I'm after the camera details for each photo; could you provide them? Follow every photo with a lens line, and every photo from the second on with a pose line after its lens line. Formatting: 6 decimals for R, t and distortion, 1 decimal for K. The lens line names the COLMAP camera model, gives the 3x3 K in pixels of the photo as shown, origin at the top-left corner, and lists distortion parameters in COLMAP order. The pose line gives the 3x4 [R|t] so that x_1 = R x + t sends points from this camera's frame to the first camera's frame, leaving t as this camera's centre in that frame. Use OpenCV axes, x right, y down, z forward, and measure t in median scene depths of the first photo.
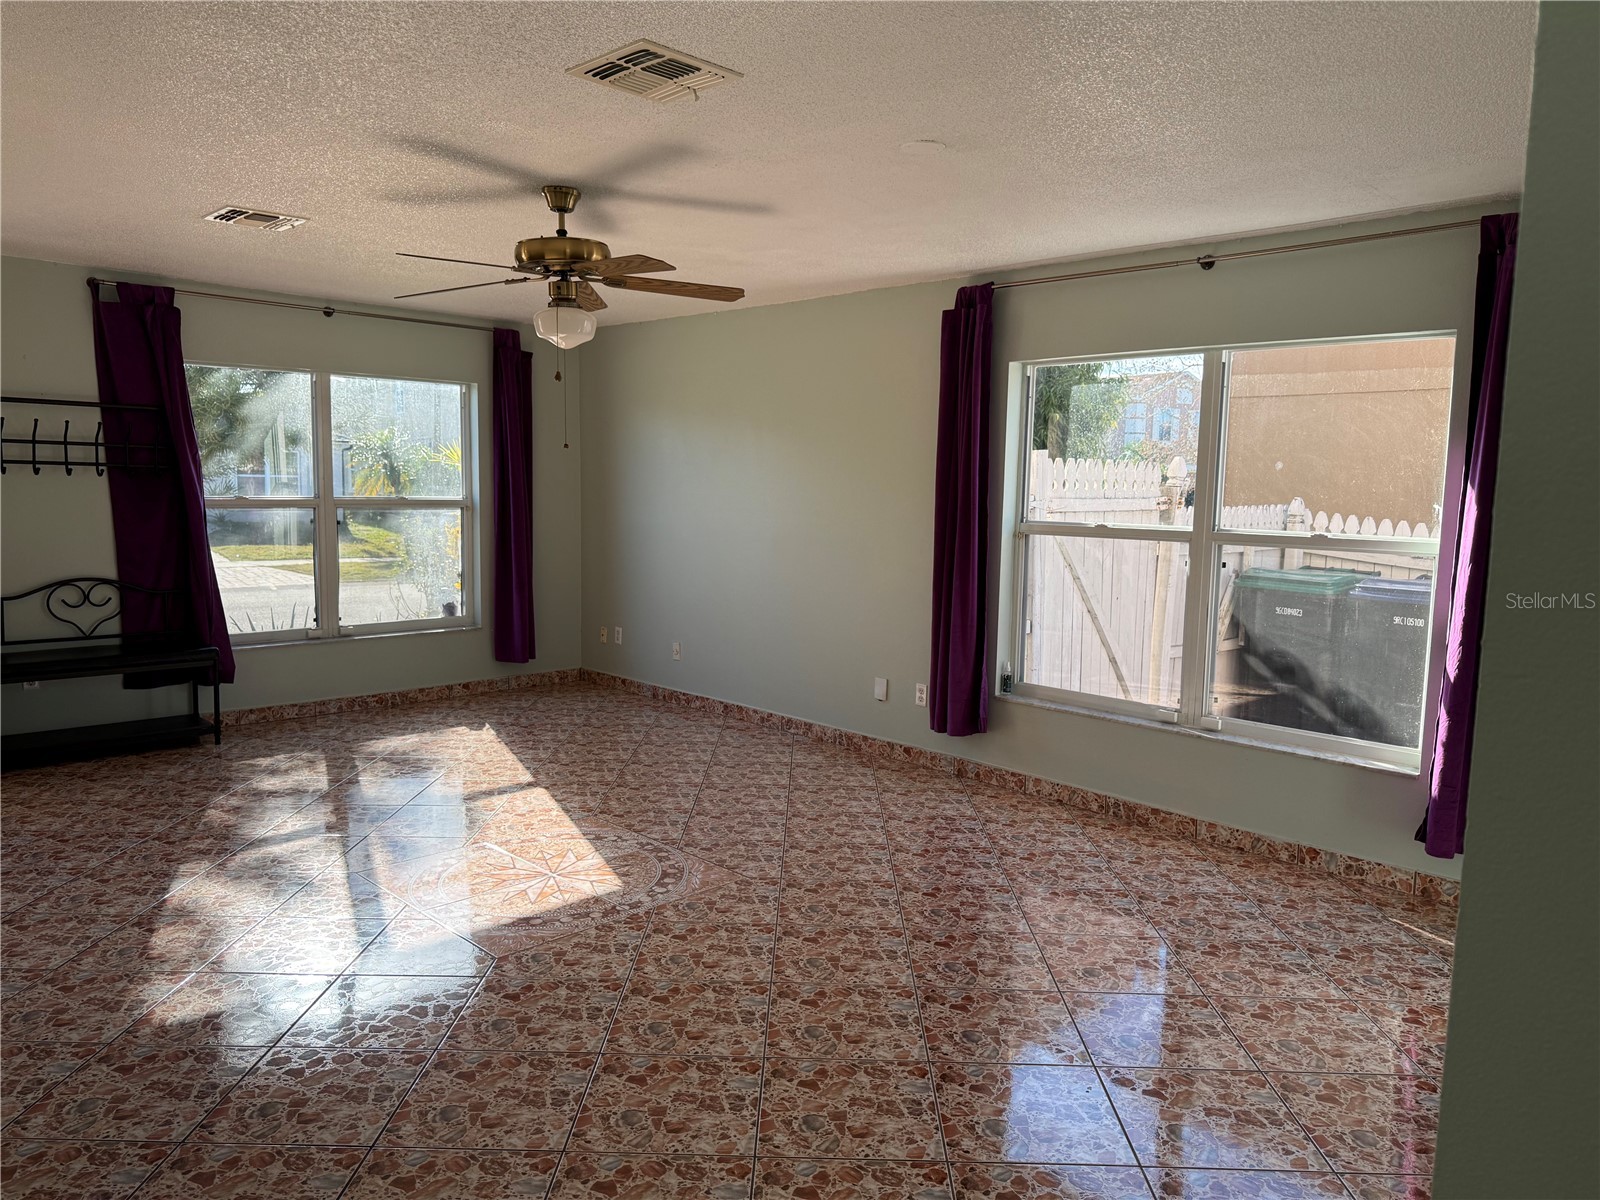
lens RADIAL K [[1129.2, 0, 804.7], [0, 1129.2, 599.0], [0, 0, 1]] dist [0.040972, -0.033298]
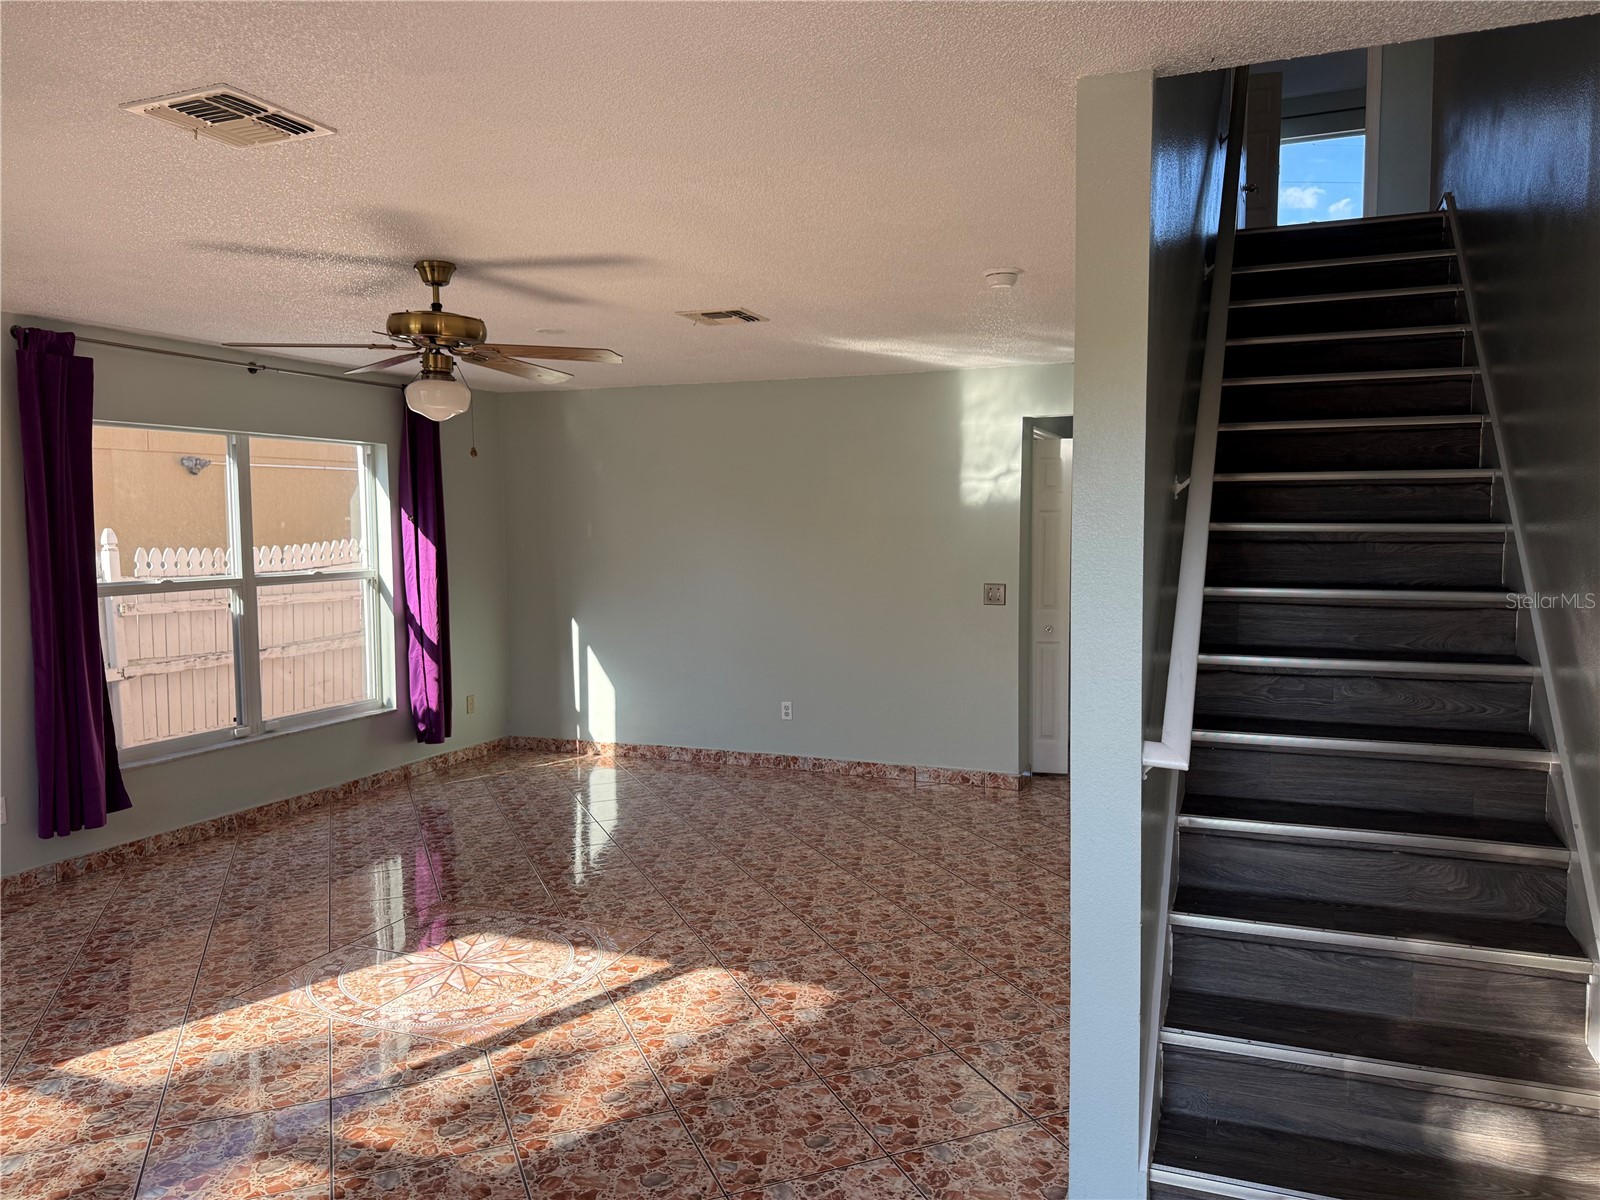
lens RADIAL K [[1129.2, 0, 803.0], [0, 1129.2, 602.7], [0, 0, 1]] dist [0.040972, -0.033298]
pose [[-0.386462, -0.082197, 0.918635, -1.083261], [0.102838, 0.985970, 0.131485, -0.139936], [-0.916554, 0.145285, -0.372587, 0.950138]]
